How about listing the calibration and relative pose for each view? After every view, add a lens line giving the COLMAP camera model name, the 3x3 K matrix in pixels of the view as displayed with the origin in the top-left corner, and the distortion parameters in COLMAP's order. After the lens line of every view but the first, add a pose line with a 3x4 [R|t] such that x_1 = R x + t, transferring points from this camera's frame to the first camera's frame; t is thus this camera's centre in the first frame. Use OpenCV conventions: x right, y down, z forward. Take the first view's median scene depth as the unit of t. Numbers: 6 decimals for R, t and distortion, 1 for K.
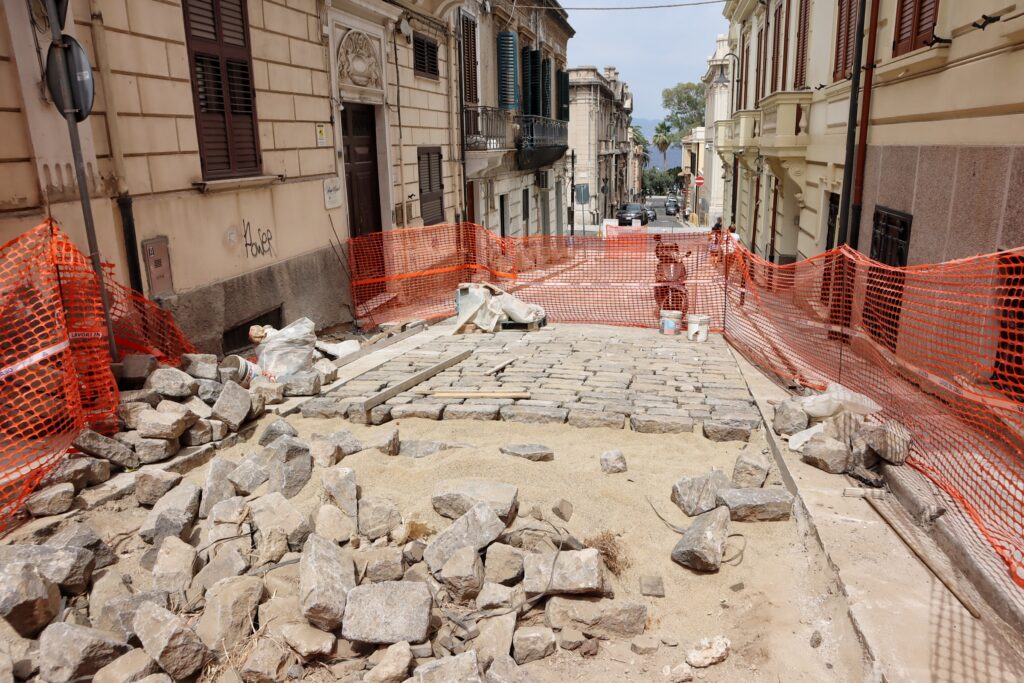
lens RADIAL K [[710.8, 0, 514.8], [0, 710.8, 350.7], [0, 0, 1]] dist [-0.134341, 0.084042]
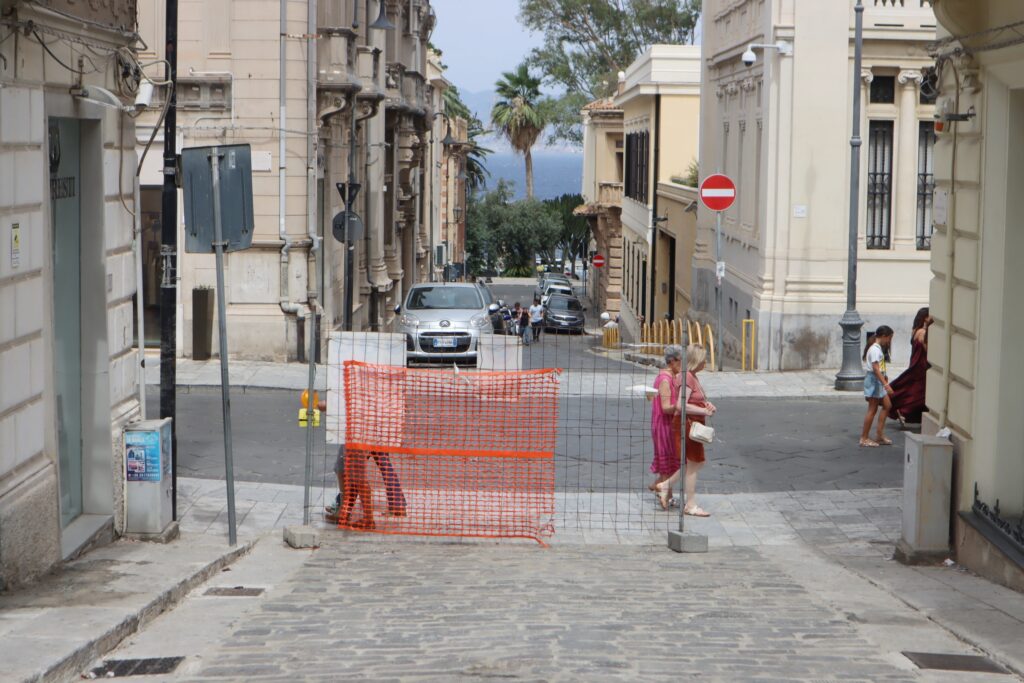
lens RADIAL K [[1925.6, 0, 512.0], [0, 1925.6, 341.5], [0, 0, 1]] dist [-0.227716, 0.008222]
pose [[0.978737, 0.011831, 0.204779, 0.168734], [0.026581, 0.982601, -0.183815, -0.219452], [-0.203391, 0.185350, 0.961394, 1.239288]]
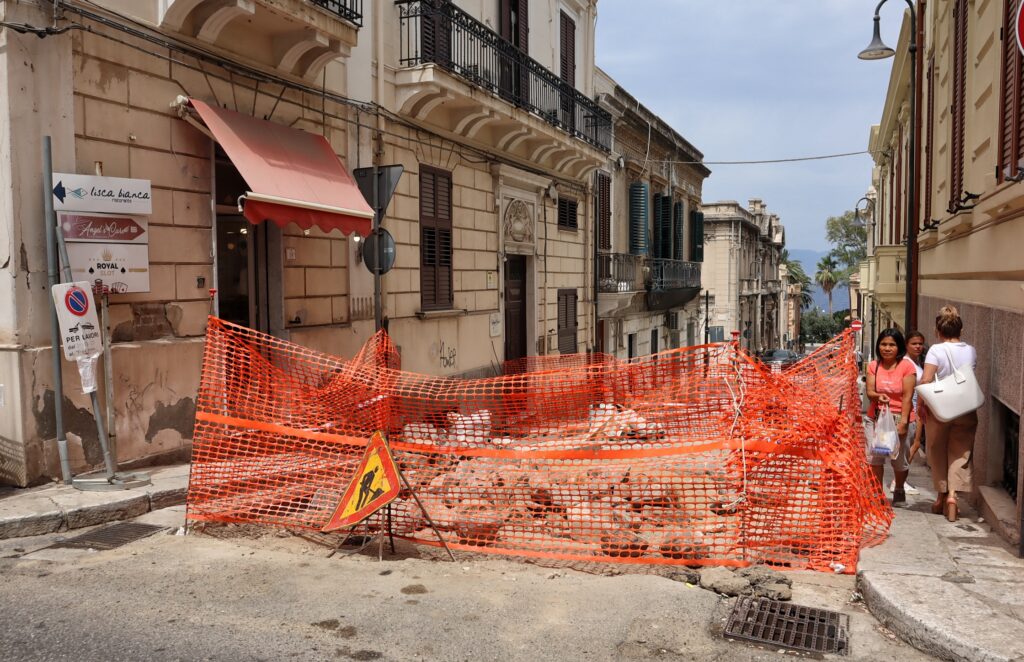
lens RADIAL K [[871.9, 0, 493.3], [0, 871.9, 342.8], [0, 0, 1]] dist [-0.099170, 0.095191]
pose [[0.984177, 0.026784, -0.175150, 0.011770], [-0.062988, 0.976826, -0.204558, 0.102827], [0.165612, 0.212354, 0.963057, -0.406358]]
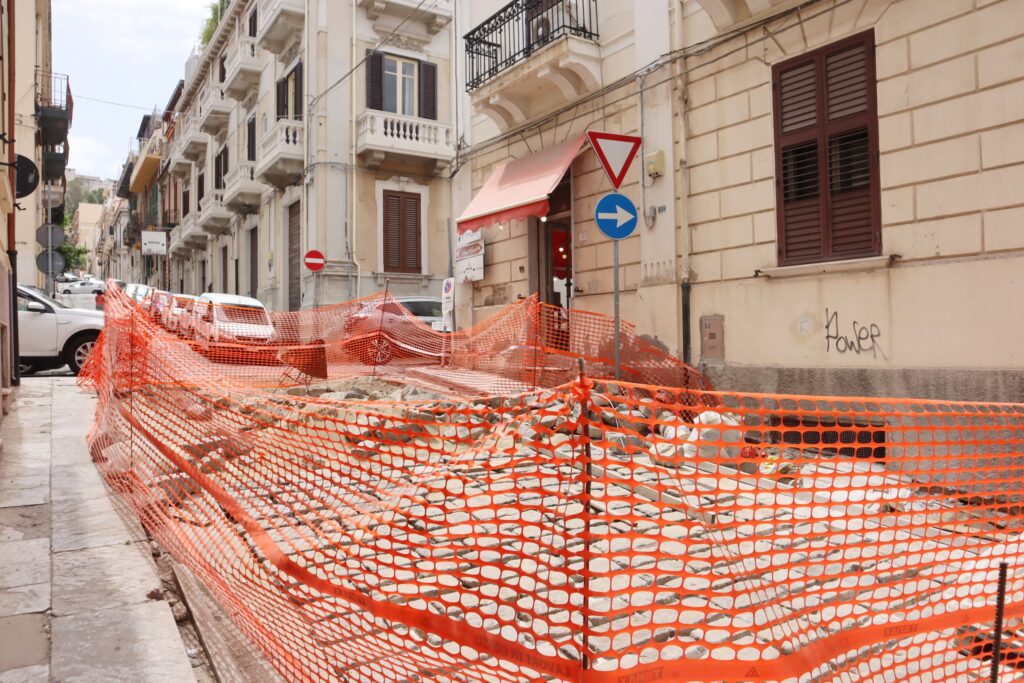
lens RADIAL K [[710.8, 0, 514.8], [0, 710.8, 350.7], [0, 0, 1]] dist [-0.134341, 0.084042]
pose [[-0.690932, 0.033466, -0.722144, 0.325762], [-0.174302, 0.961746, 0.211338, -0.156138], [0.701592, 0.271891, -0.658668, 0.809101]]
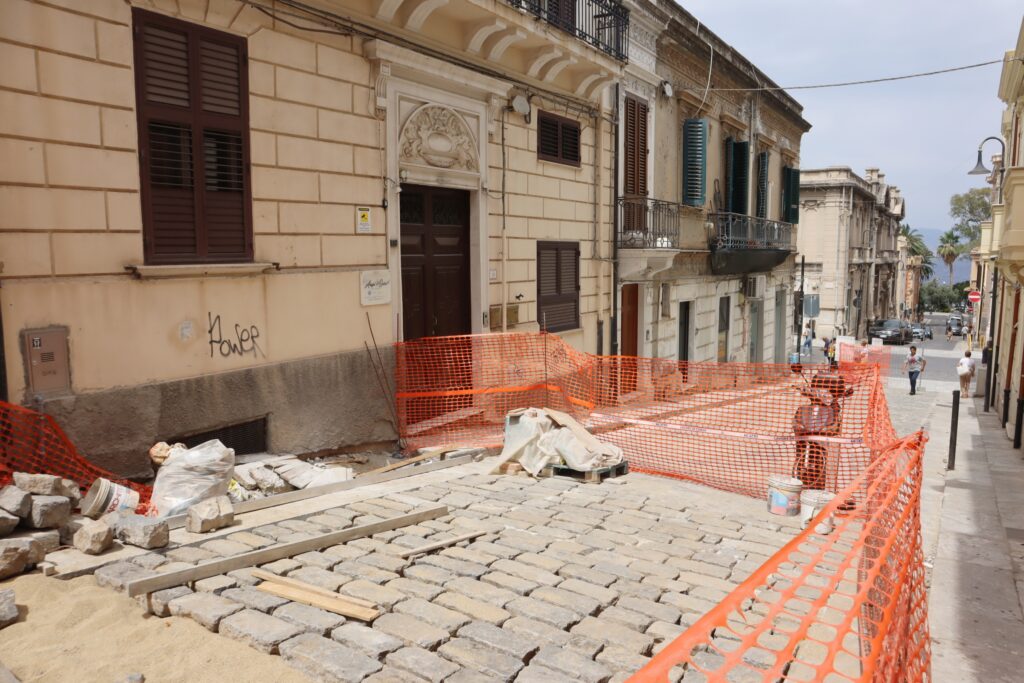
lens RADIAL K [[710.8, 0, 514.8], [0, 710.8, 350.7], [0, 0, 1]] dist [-0.134341, 0.084042]
pose [[0.931135, 0.066771, -0.358509, 0.161753], [-0.117243, 0.985714, -0.120924, -0.051231], [0.345313, 0.154629, 0.925661, 0.215146]]
